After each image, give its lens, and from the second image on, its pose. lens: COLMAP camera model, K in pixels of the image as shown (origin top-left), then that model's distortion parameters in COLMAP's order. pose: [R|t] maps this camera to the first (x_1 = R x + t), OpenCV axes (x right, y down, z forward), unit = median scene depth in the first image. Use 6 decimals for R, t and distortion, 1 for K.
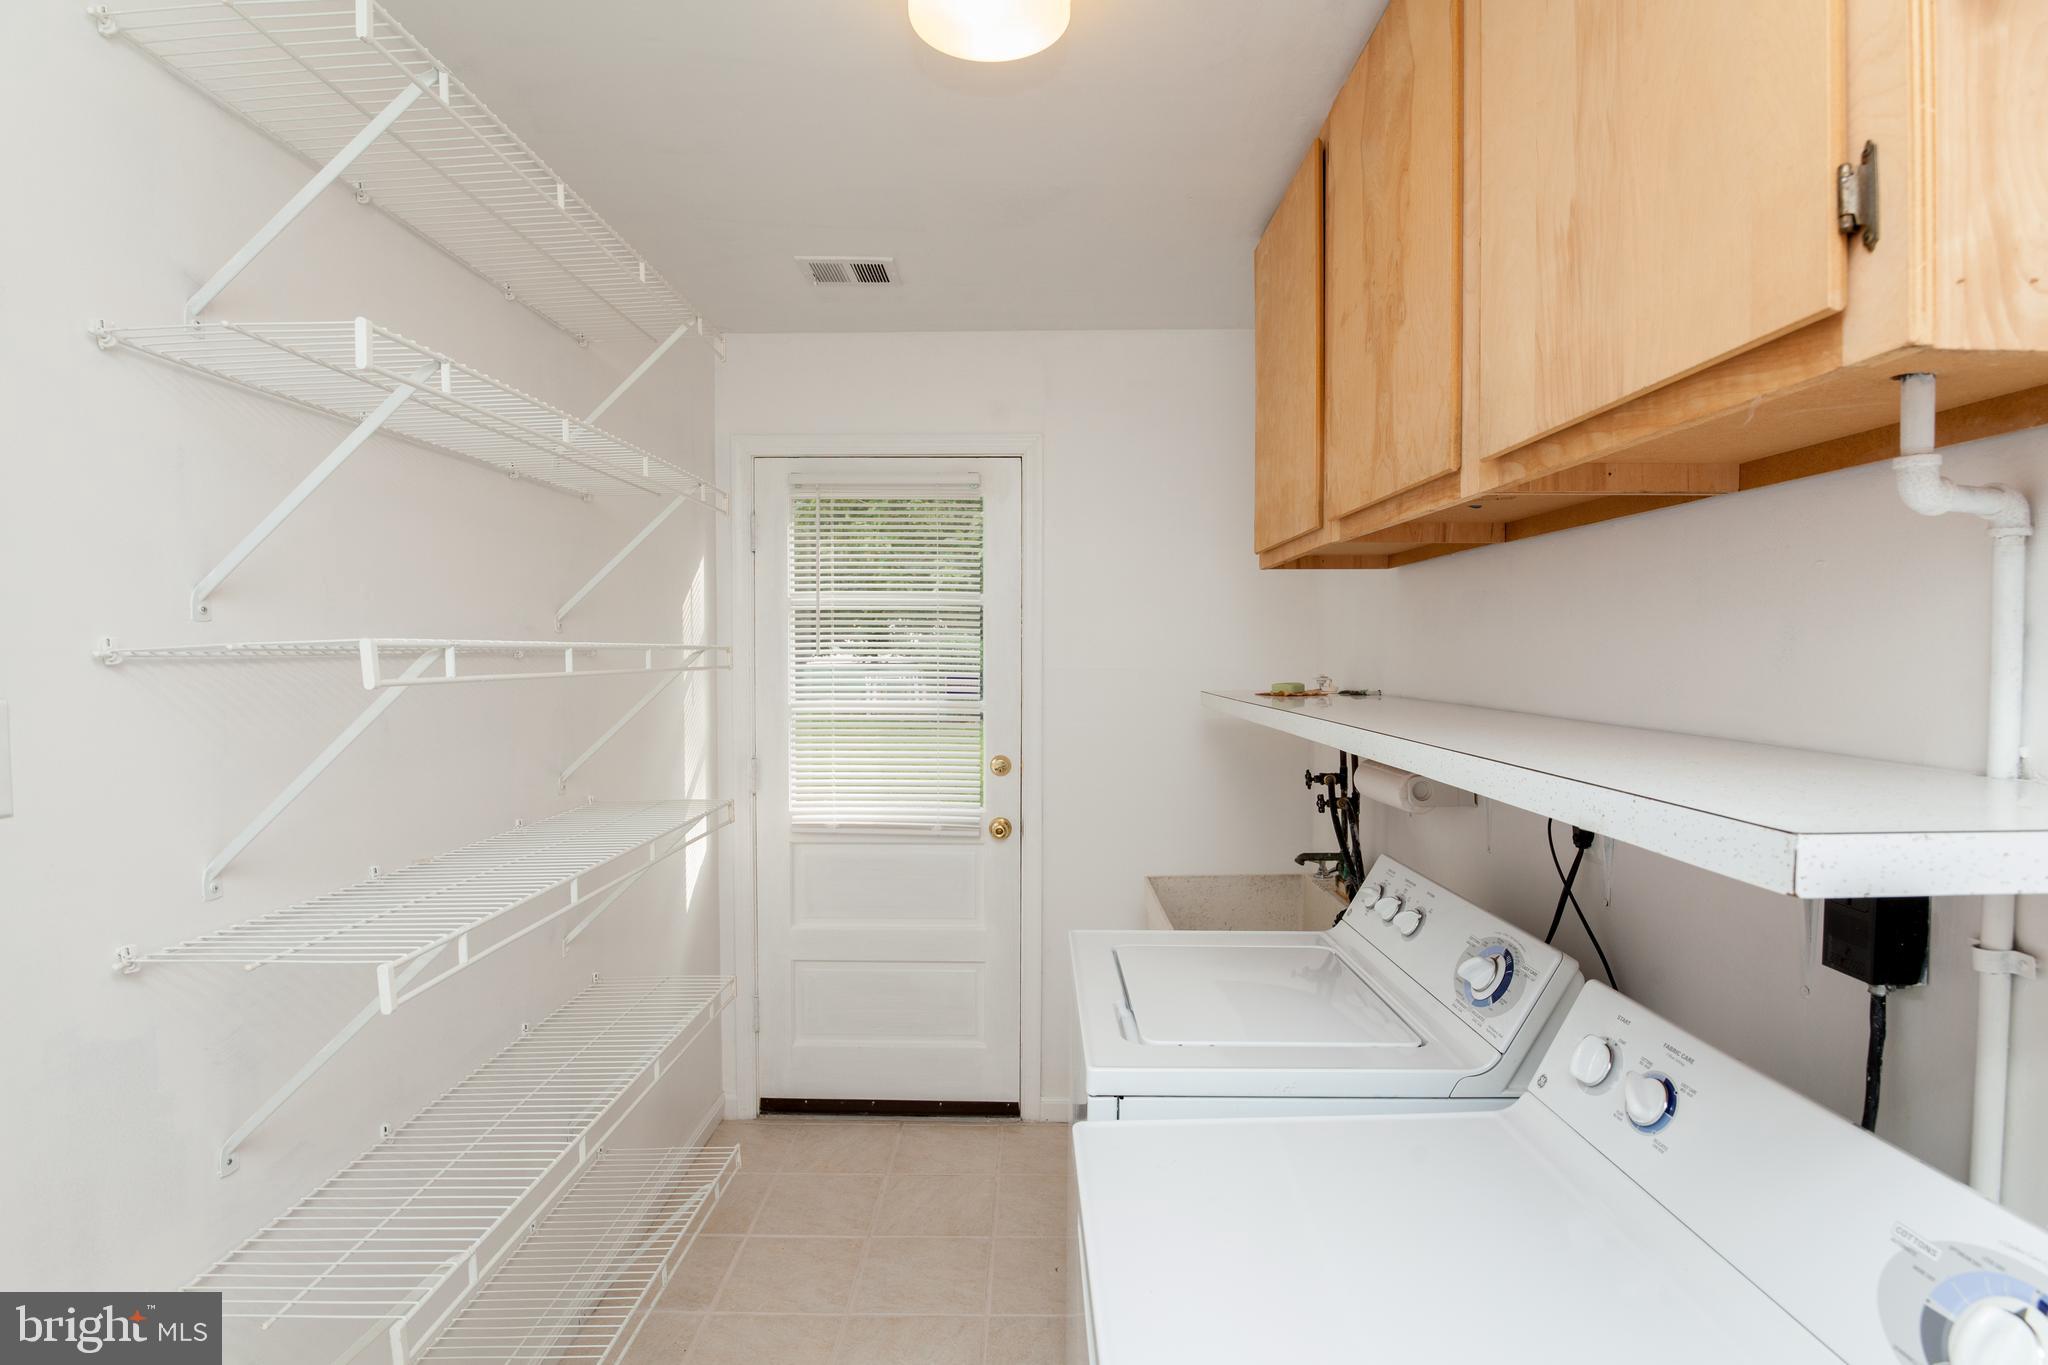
lens RADIAL K [[996.7, 0, 1033.4], [0, 996.7, 681.4], [0, 0, 1]] dist [-0.022526, -0.005642]
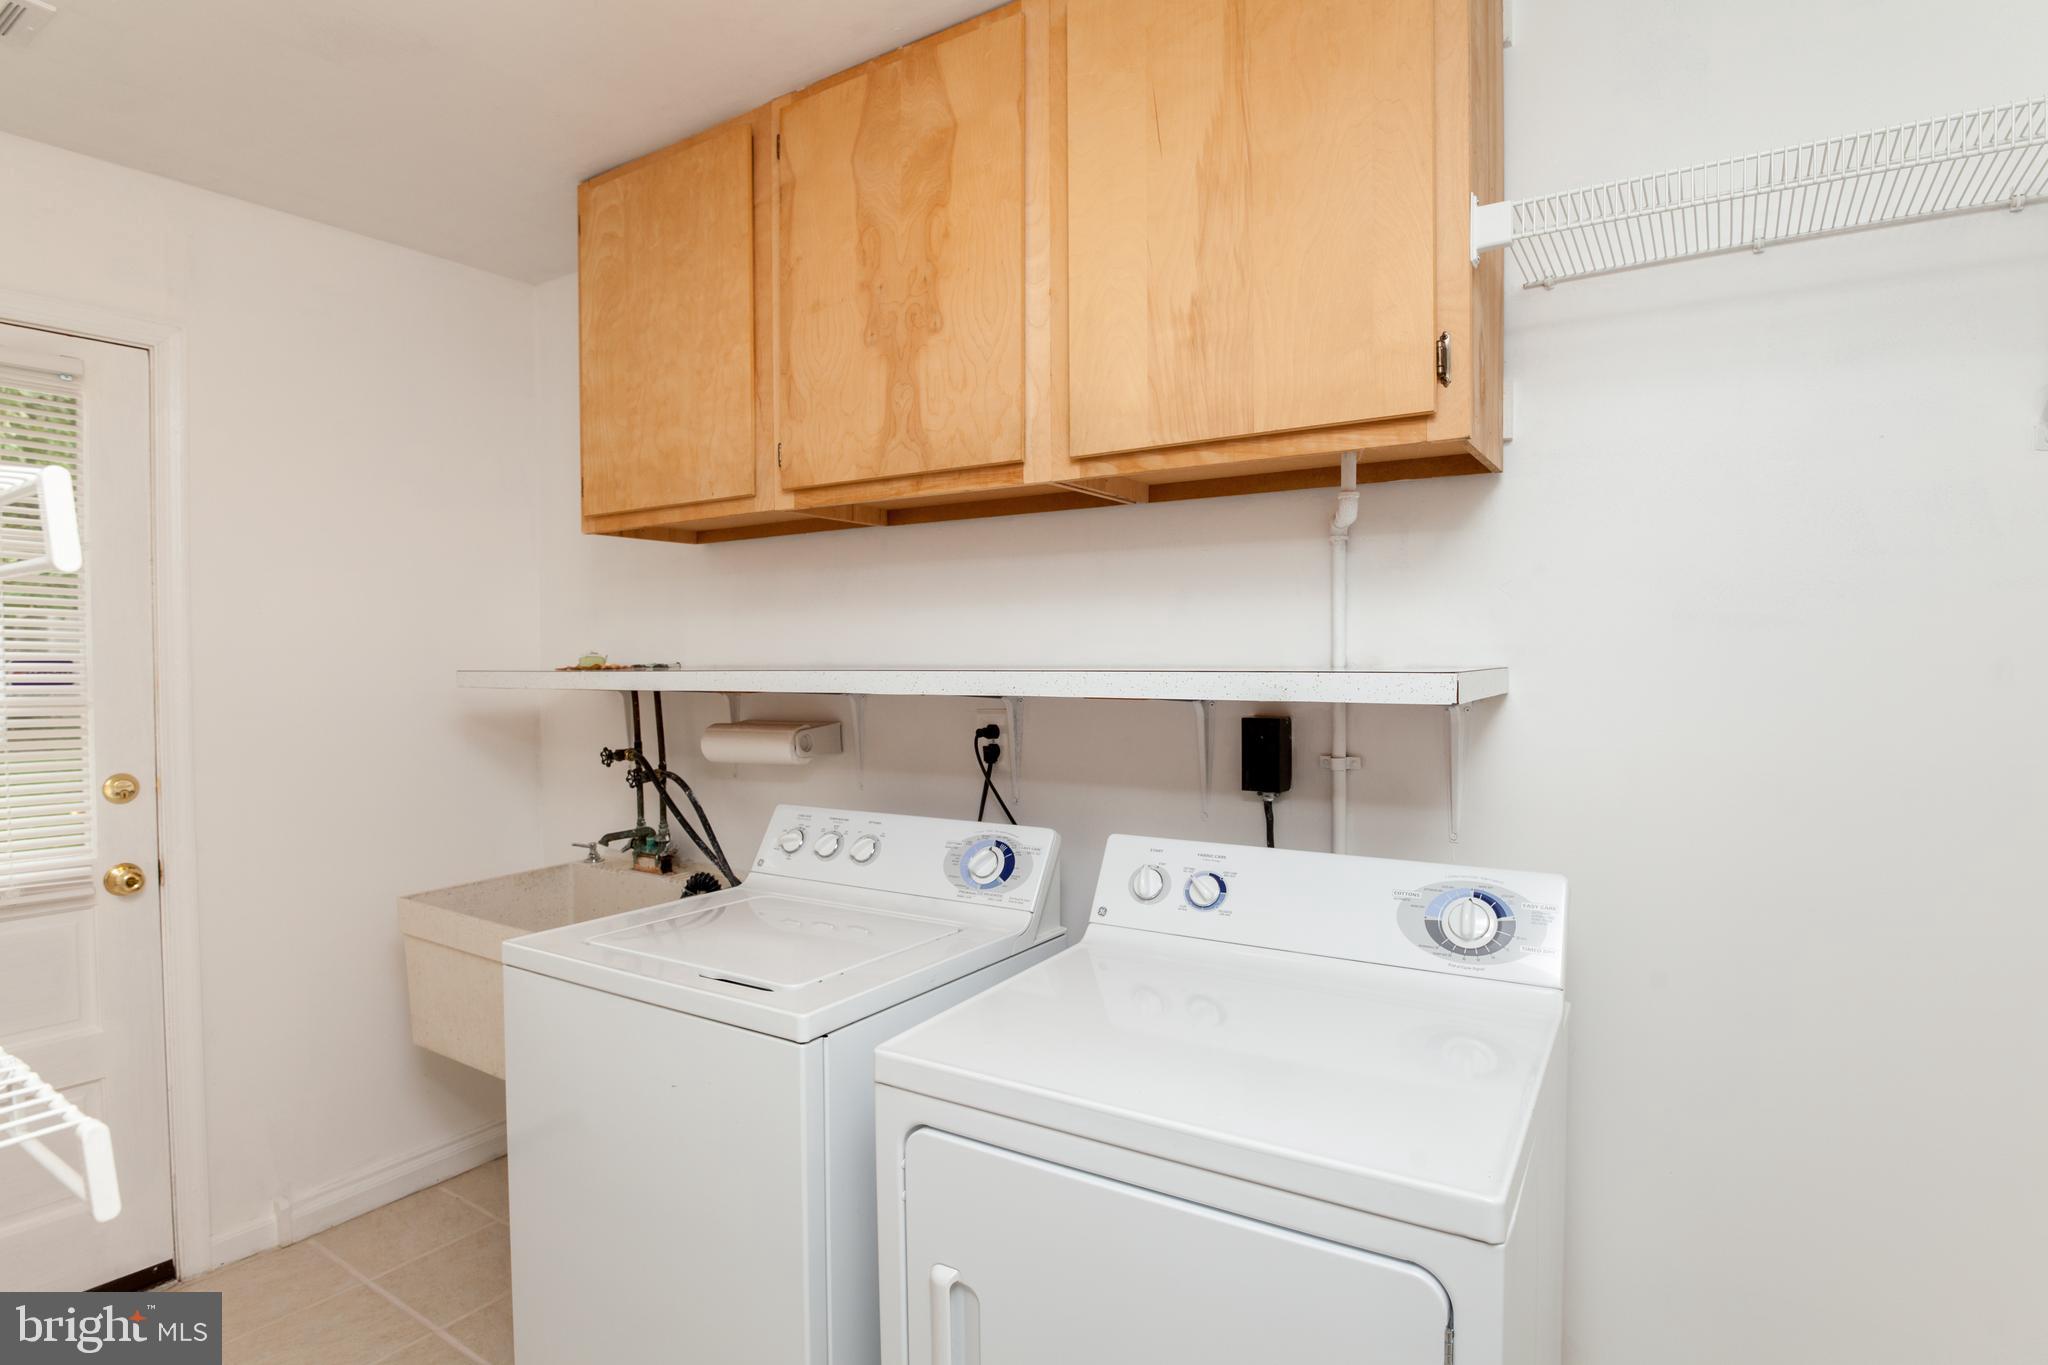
lens RADIAL K [[995.1, 0, 1026.0], [0, 995.1, 675.7], [0, 0, 1]] dist [-0.022381, -0.000293]
pose [[0.570604, -0.024272, 0.820867, -0.504414], [0.030655, 0.999496, 0.008245, 0.043326], [-0.820653, 0.020459, 0.571061, 0.207783]]
